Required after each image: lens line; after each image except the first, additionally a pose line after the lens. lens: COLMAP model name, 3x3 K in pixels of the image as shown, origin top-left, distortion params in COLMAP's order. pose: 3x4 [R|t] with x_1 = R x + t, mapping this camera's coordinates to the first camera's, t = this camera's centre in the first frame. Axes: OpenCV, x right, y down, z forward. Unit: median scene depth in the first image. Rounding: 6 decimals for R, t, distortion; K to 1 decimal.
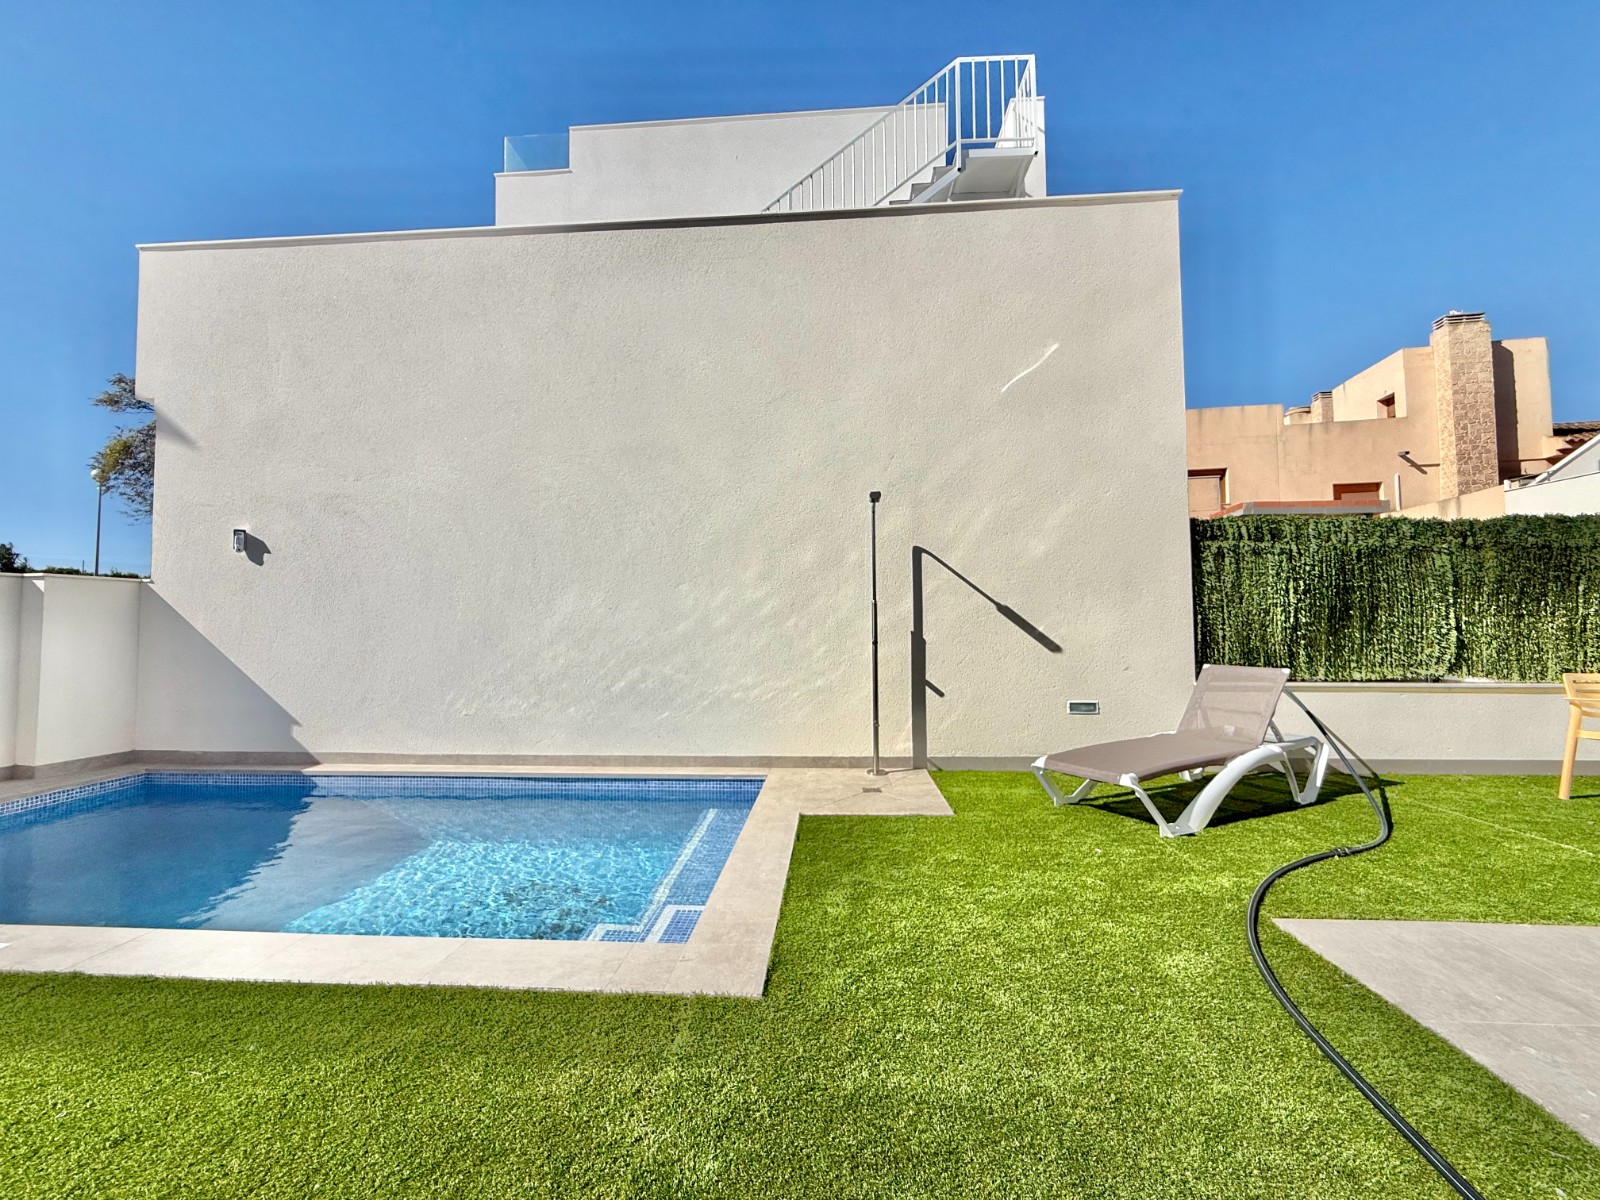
lens RADIAL K [[644.0, 0, 793.6], [0, 644.0, 597.8], [0, 0, 1]] dist [-0.000276, 0.000225]
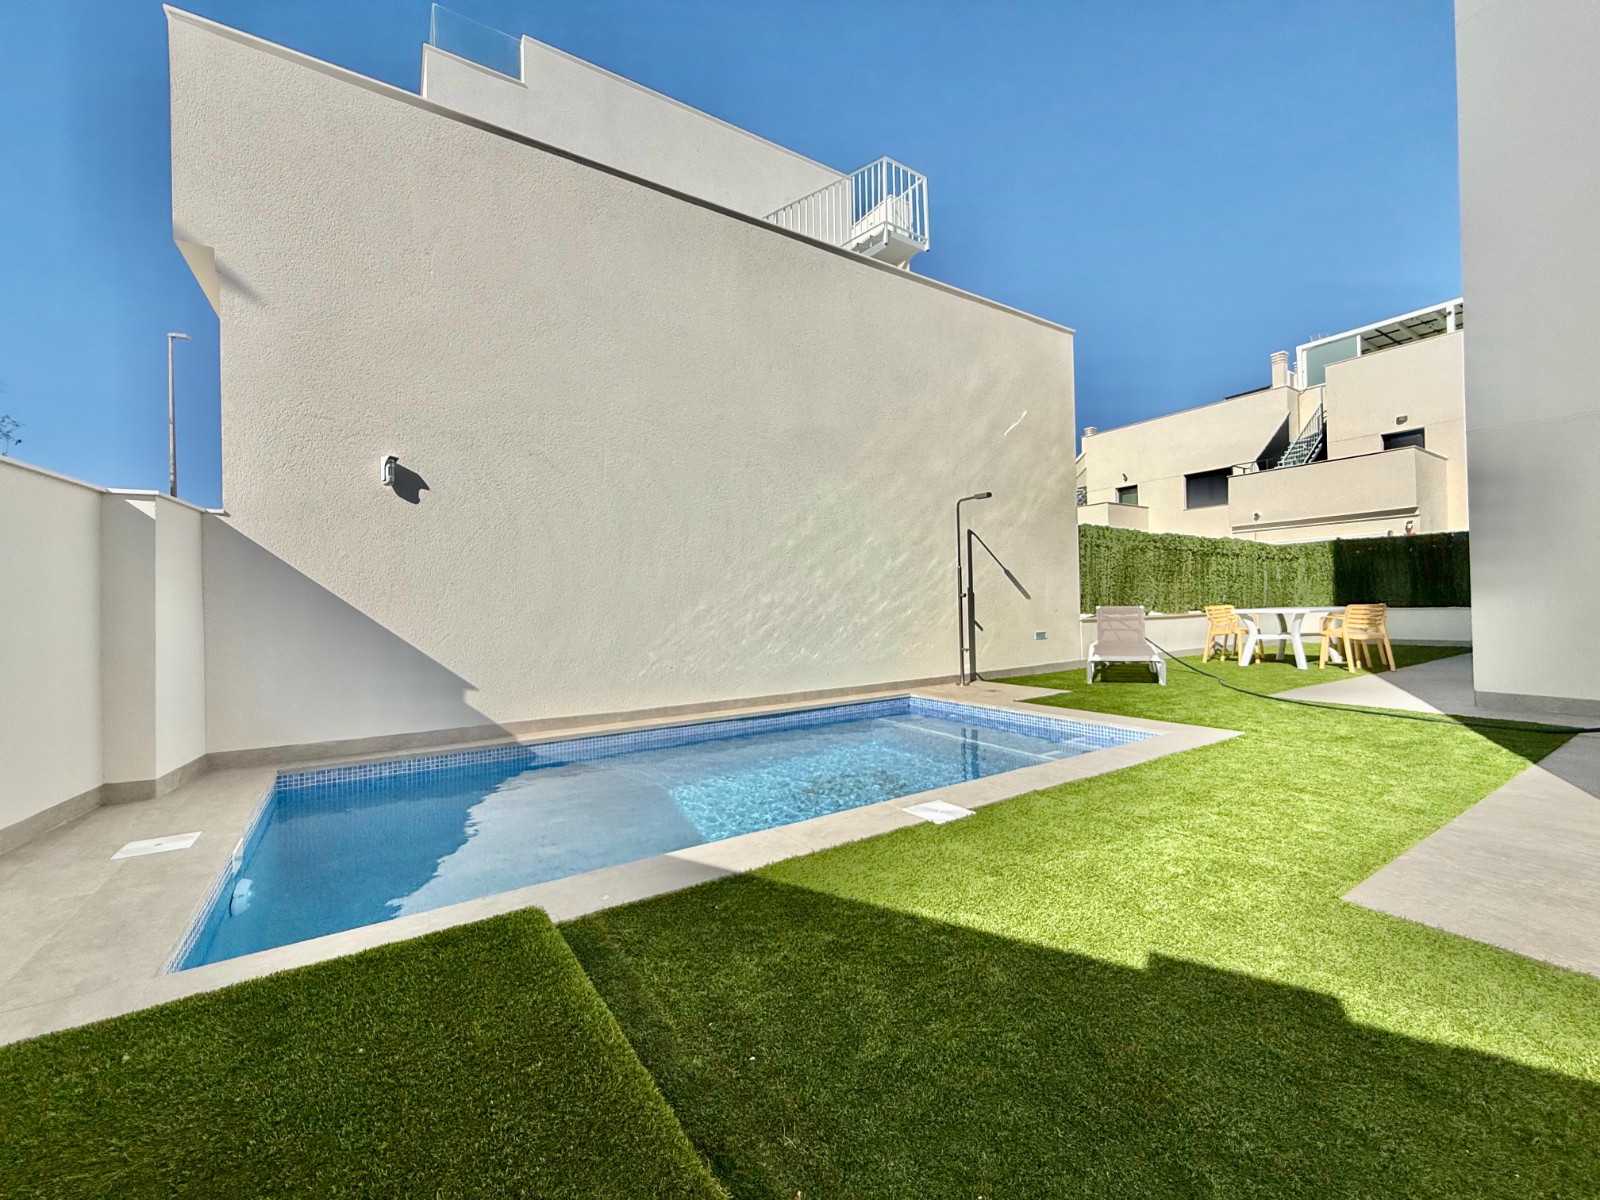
lens RADIAL K [[644.0, 0, 795.9], [0, 644.0, 594.8], [0, 0, 1]] dist [-0.000276, 0.000225]
pose [[0.798407, 0.001126, 0.602117, -1.002503], [-0.014283, 0.999752, 0.017069, 0.046920], [-0.601948, -0.022228, 0.798226, 0.067655]]
